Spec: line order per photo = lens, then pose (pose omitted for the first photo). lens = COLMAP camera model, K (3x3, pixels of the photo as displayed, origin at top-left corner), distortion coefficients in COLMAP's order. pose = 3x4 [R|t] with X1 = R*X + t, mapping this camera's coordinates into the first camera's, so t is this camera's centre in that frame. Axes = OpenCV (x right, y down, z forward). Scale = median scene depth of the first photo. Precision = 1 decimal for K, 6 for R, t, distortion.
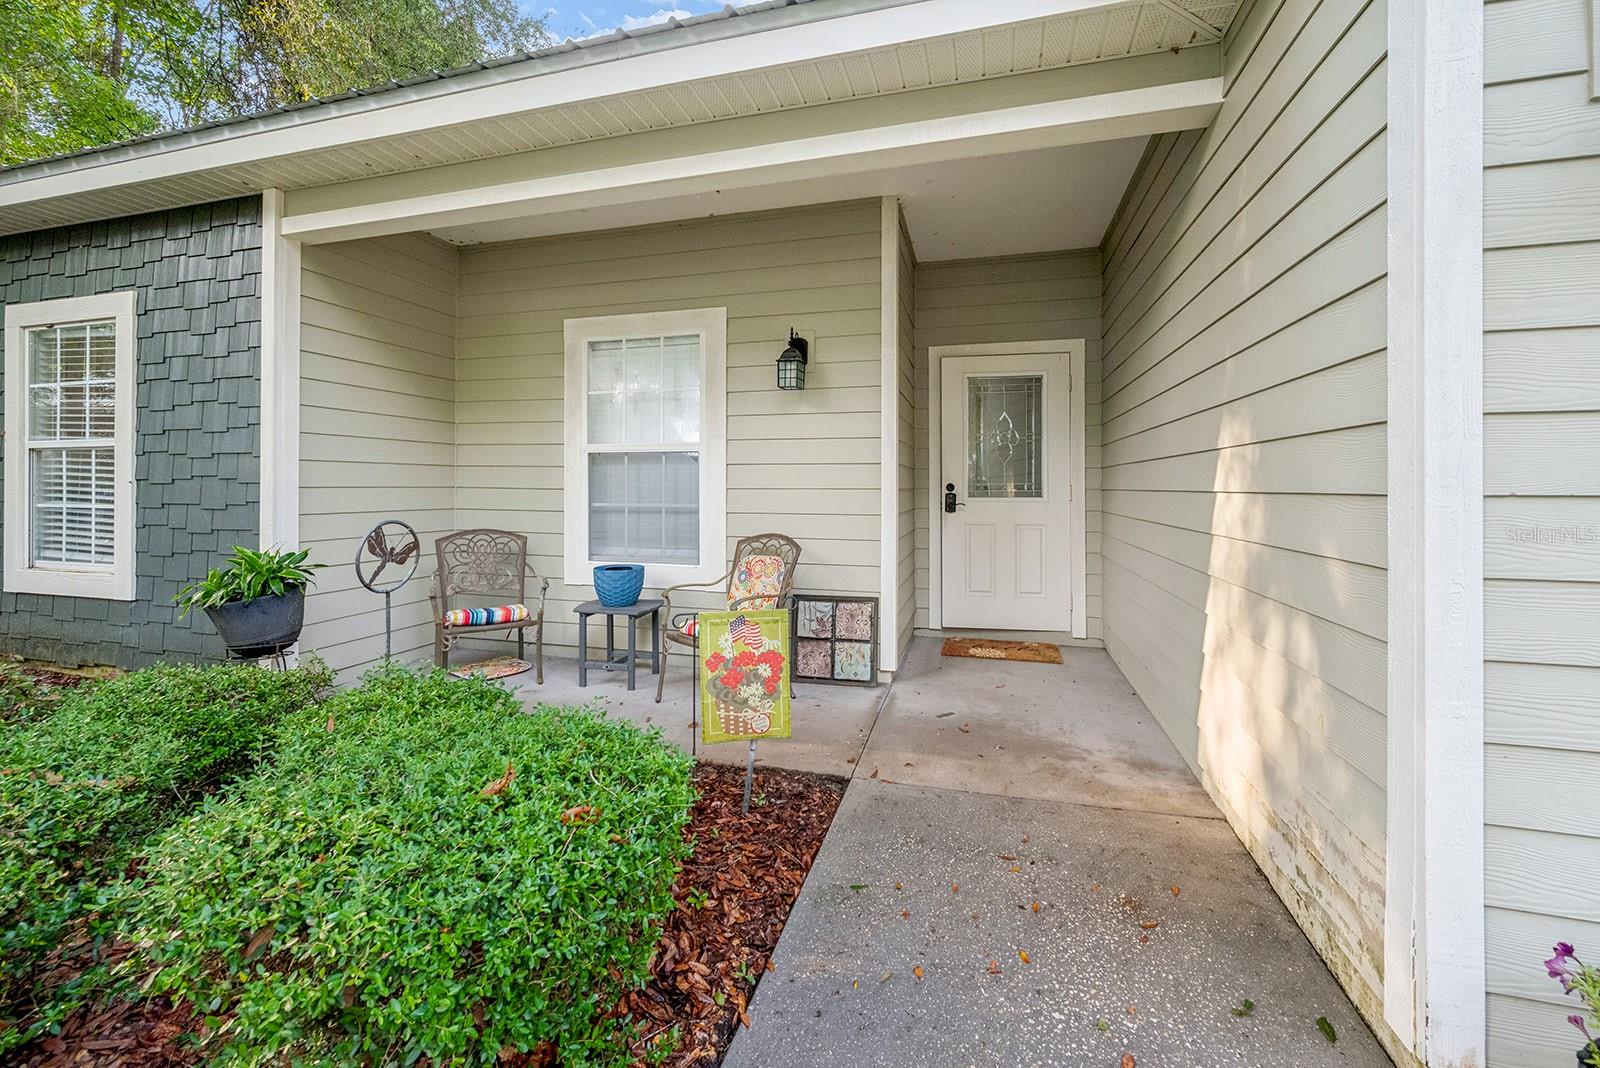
lens RADIAL K [[651.6, 0, 800.1], [0, 651.6, 478.3], [0, 0, 1]] dist [-0.000266, 0.000000]
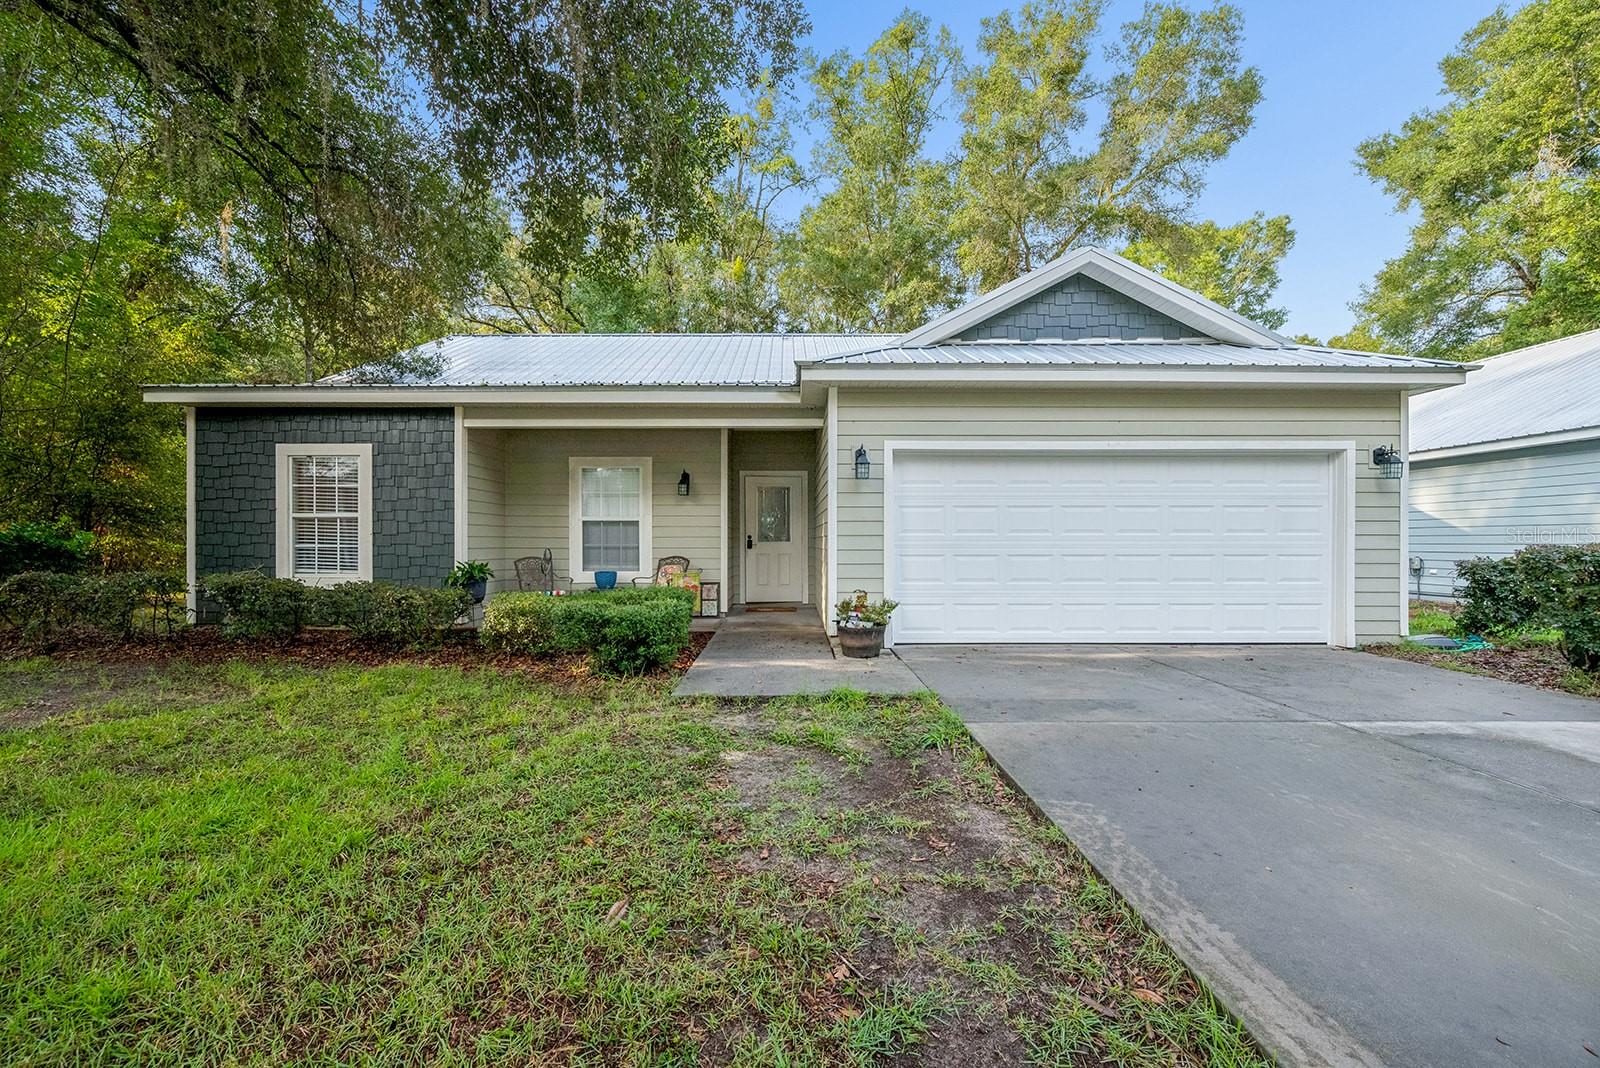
lens RADIAL K [[670.8, 0, 792.6], [0, 670.8, 535.9], [0, 0, 1]] dist [-0.001114, -0.000161]
pose [[0.959143, -0.000096, 0.282922, -0.315611], [-0.001033, 0.999992, 0.003842, 0.001687], [-0.282920, -0.003977, 0.959135, -1.415409]]
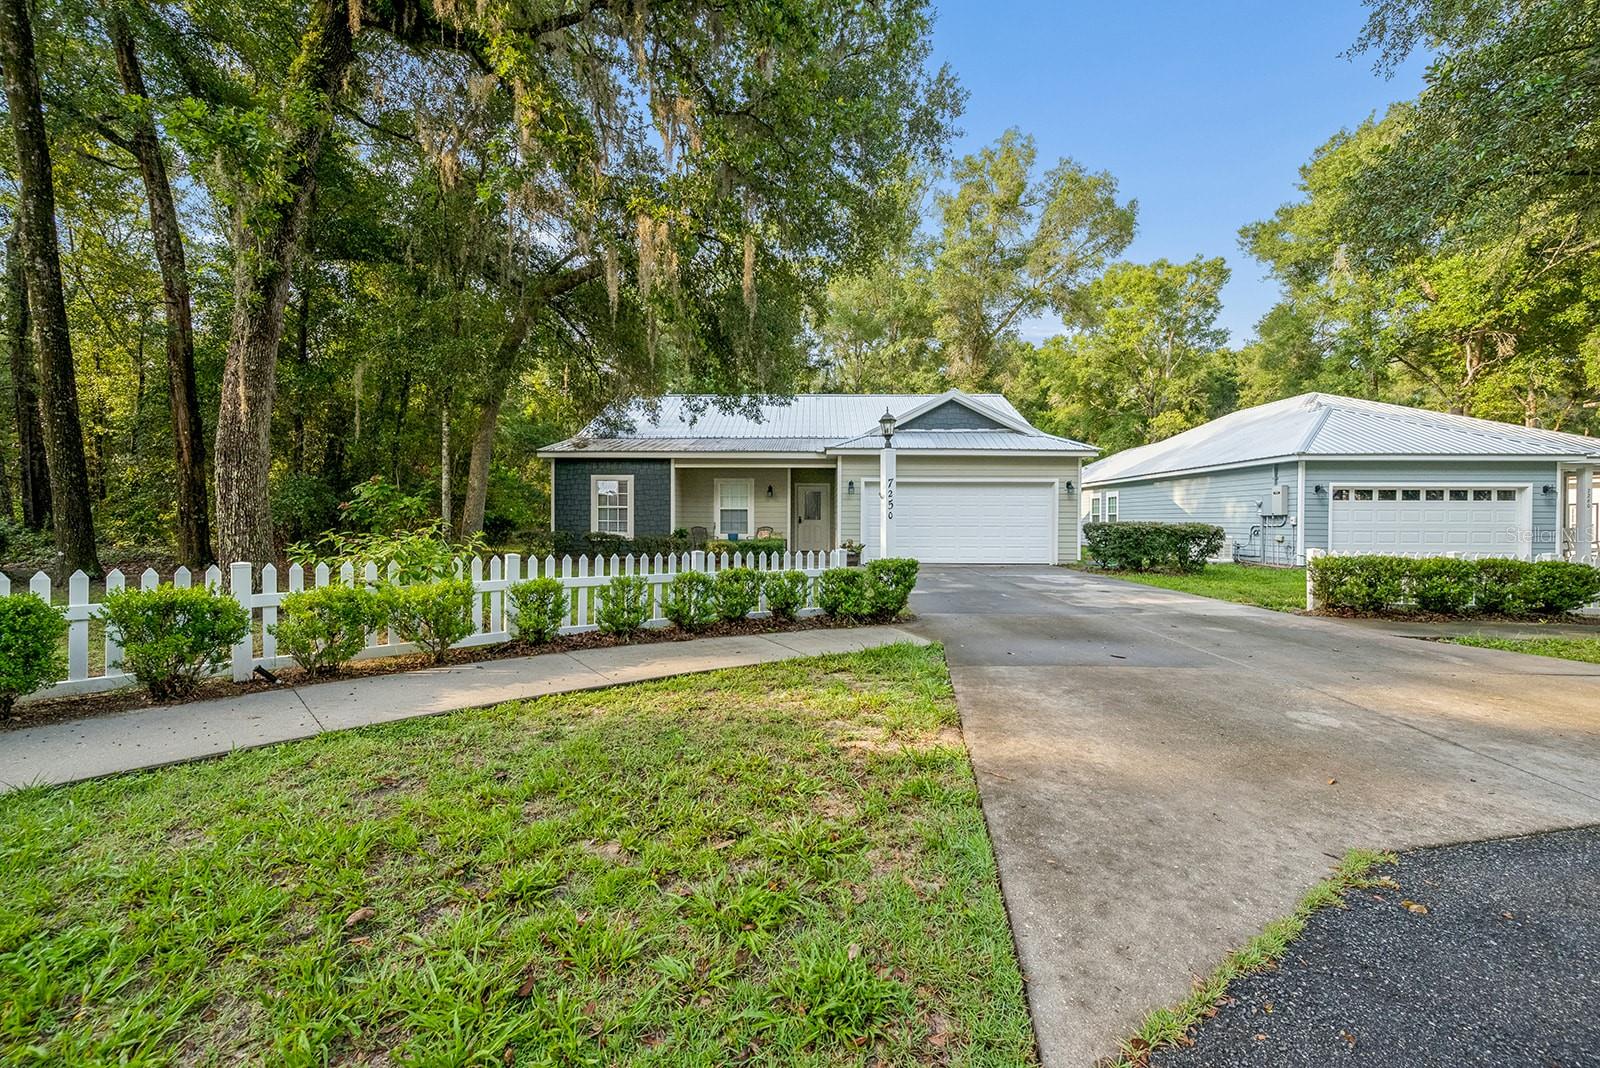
lens RADIAL K [[657.1, 0, 803.0], [0, 657.1, 517.0], [0, 0, 1]] dist [0.001923, 0.000098]
pose [[0.966190, 0.002235, 0.257821, -1.023903], [-0.004586, 0.999953, 0.008521, -0.029336], [-0.257790, -0.009416, 0.966155, -3.761157]]
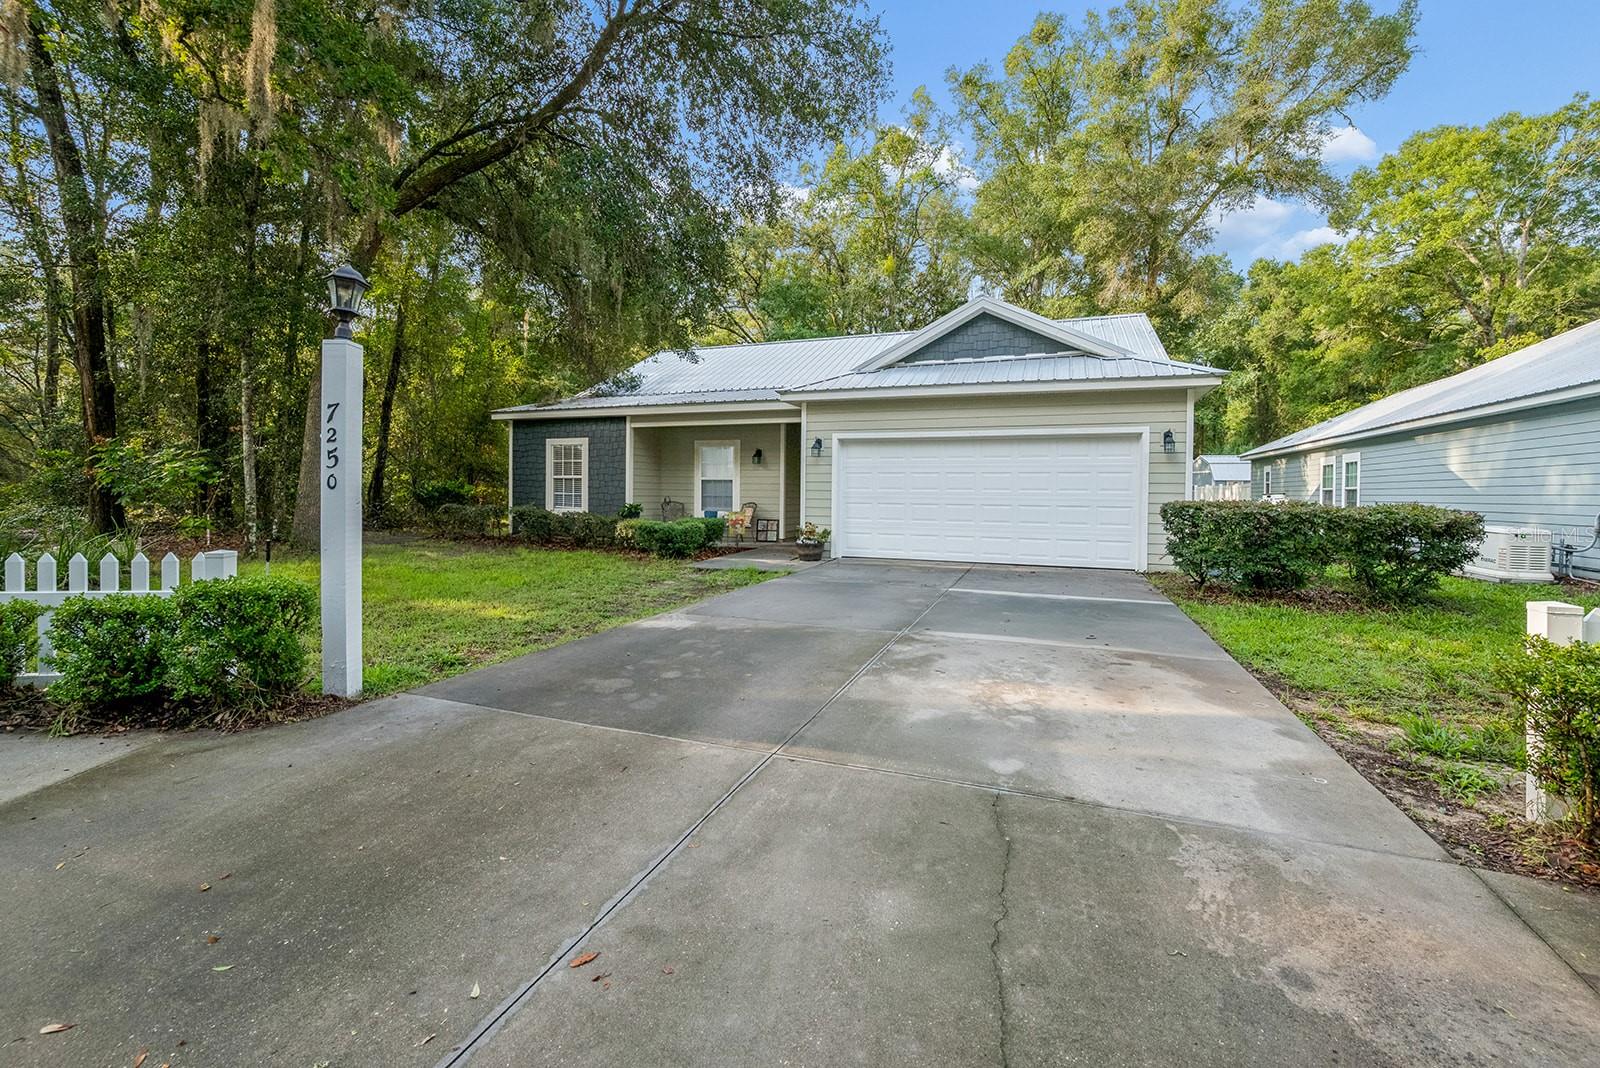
lens RADIAL K [[675.6, 0, 795.0], [0, 675.6, 489.5], [0, 0, 1]] dist [-0.000584, 0.000614]
pose [[0.996453, 0.007723, -0.083793, 0.518457], [-0.007132, 0.999948, 0.007347, -0.018740], [0.083846, -0.006723, 0.996456, -2.780751]]
